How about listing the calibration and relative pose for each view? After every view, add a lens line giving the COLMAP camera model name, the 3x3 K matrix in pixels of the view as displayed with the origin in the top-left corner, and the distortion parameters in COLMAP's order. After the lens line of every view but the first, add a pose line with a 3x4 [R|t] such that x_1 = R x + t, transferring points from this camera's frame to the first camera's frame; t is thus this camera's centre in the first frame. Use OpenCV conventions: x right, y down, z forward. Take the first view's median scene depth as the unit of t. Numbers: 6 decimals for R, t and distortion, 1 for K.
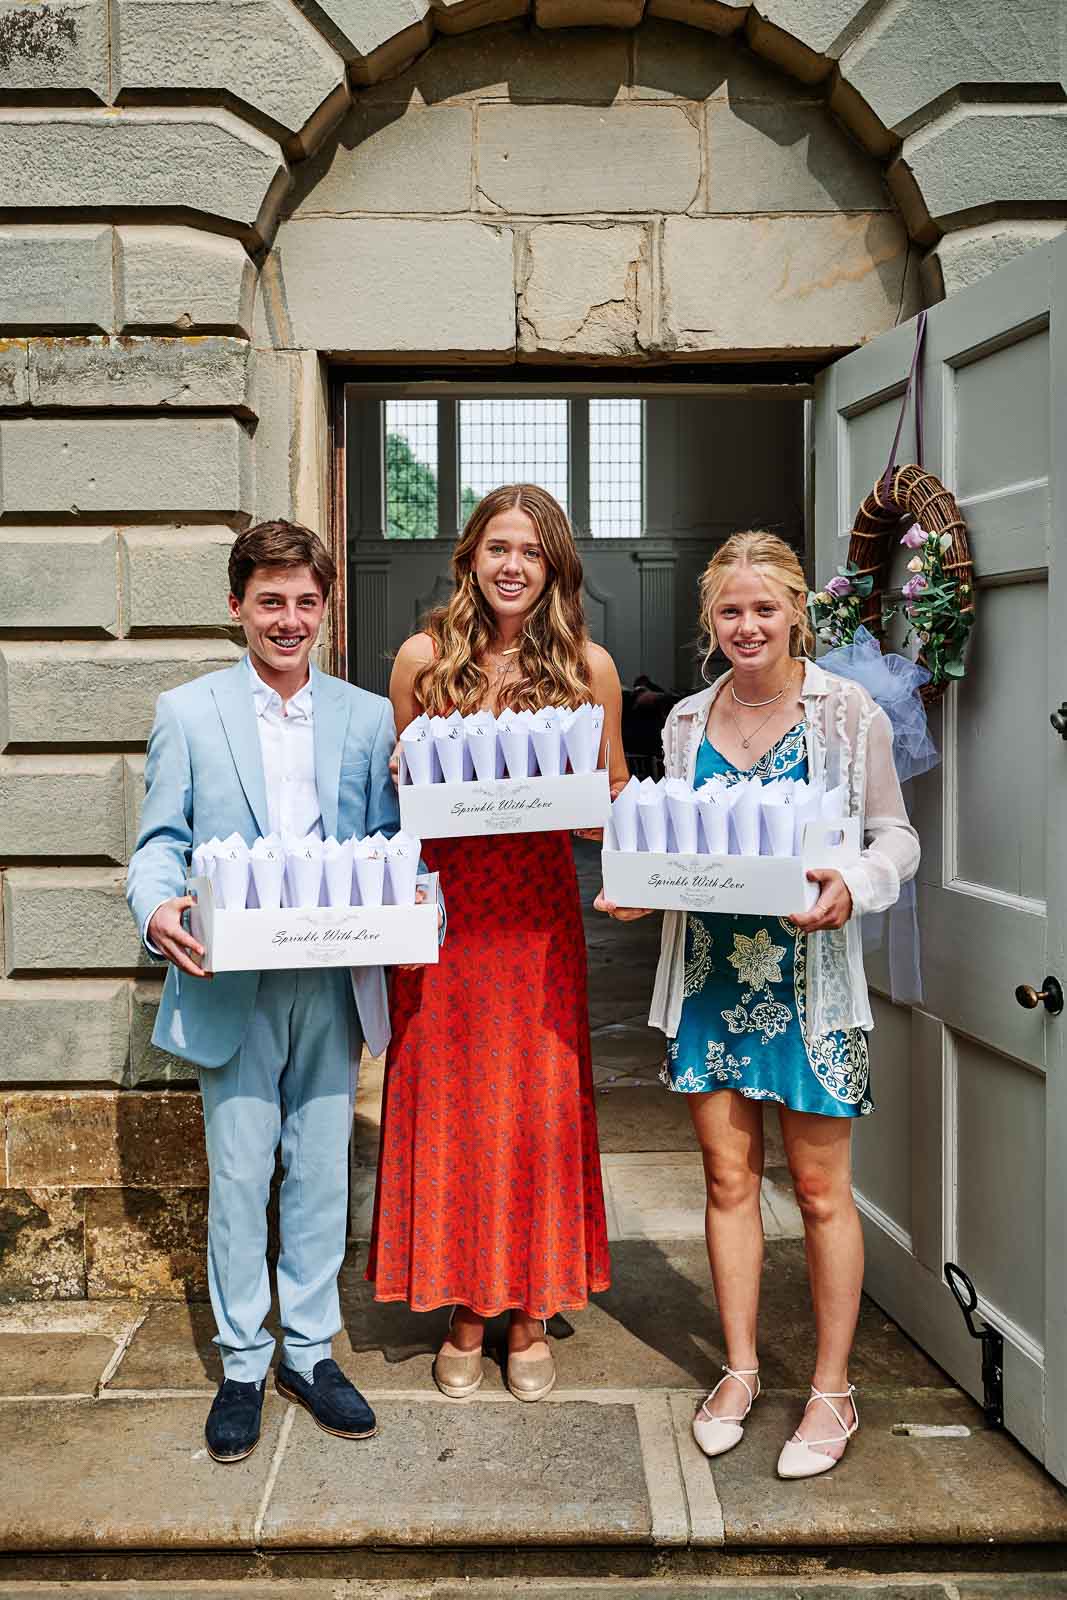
lens RADIAL K [[1497.0, 0, 535.2], [0, 1497.0, 797.9], [0, 0, 1]] dist [0.000578, 0.000000]
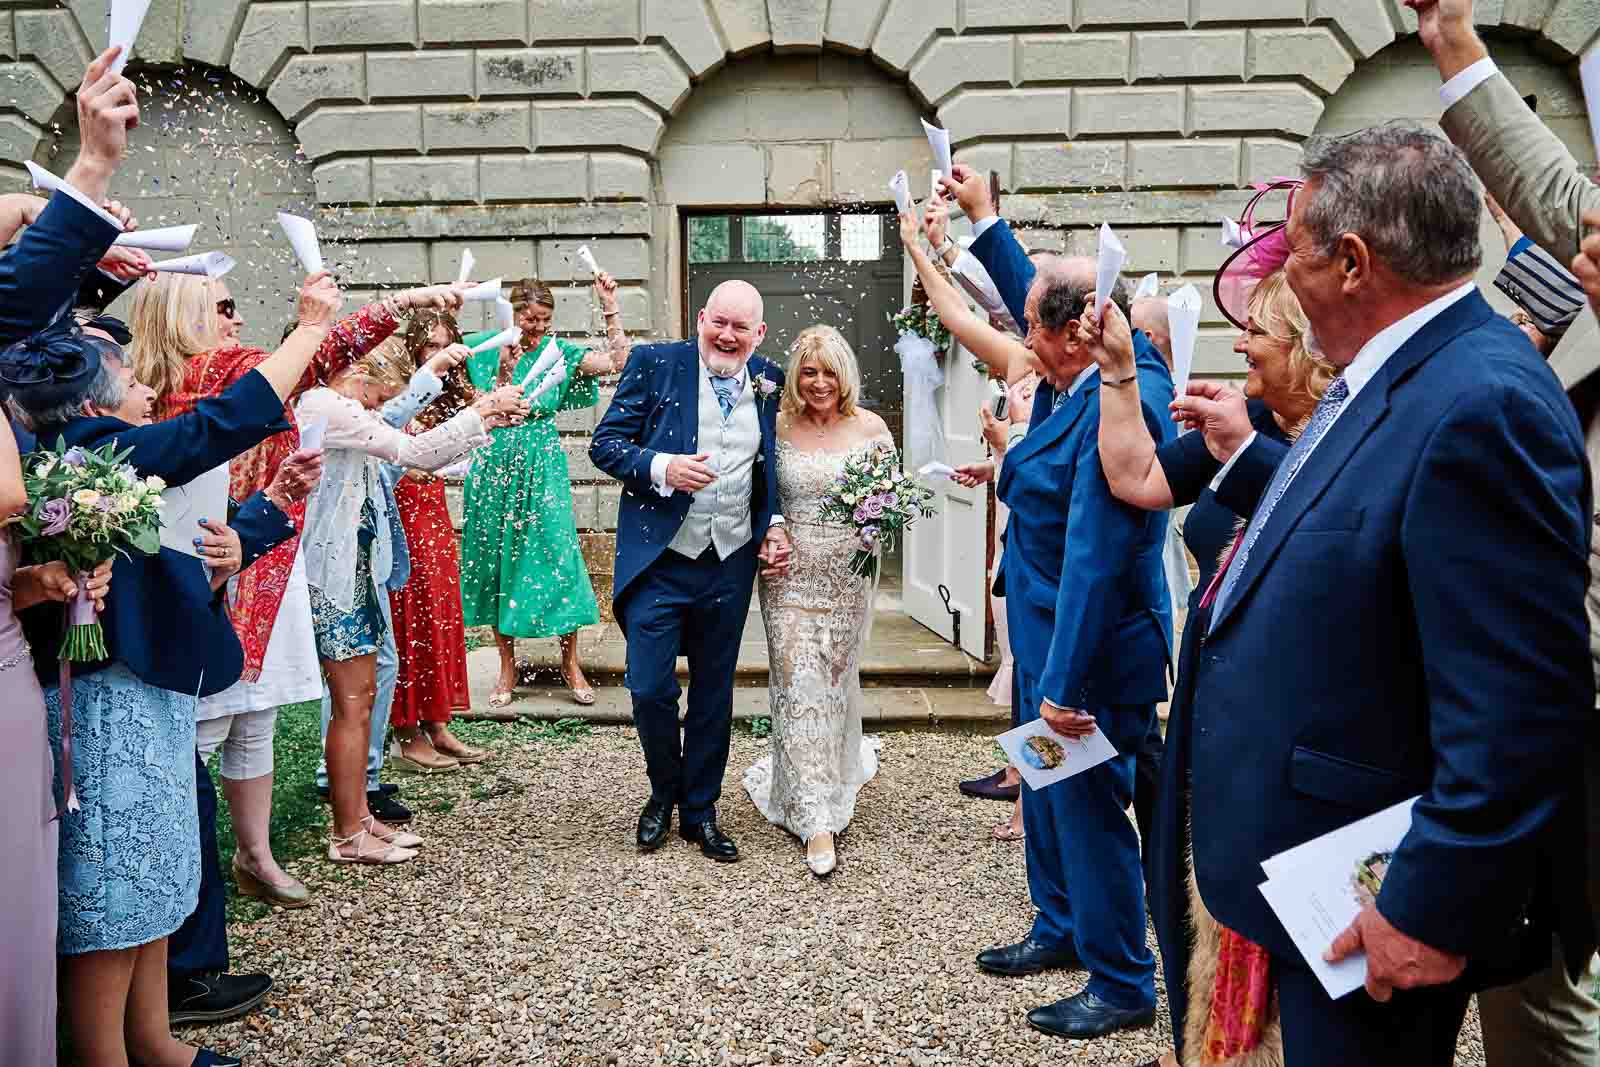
lens RADIAL K [[1108.7, 0, 761.7], [0, 1108.7, 536.8], [0, 0, 1]] dist [0.036667, 0.000014]
pose [[0.999791, -0.004052, -0.020041, 0.013498], [0.005241, 0.998204, 0.059679, 0.100878], [0.019763, -0.059771, 0.998016, -0.722185]]
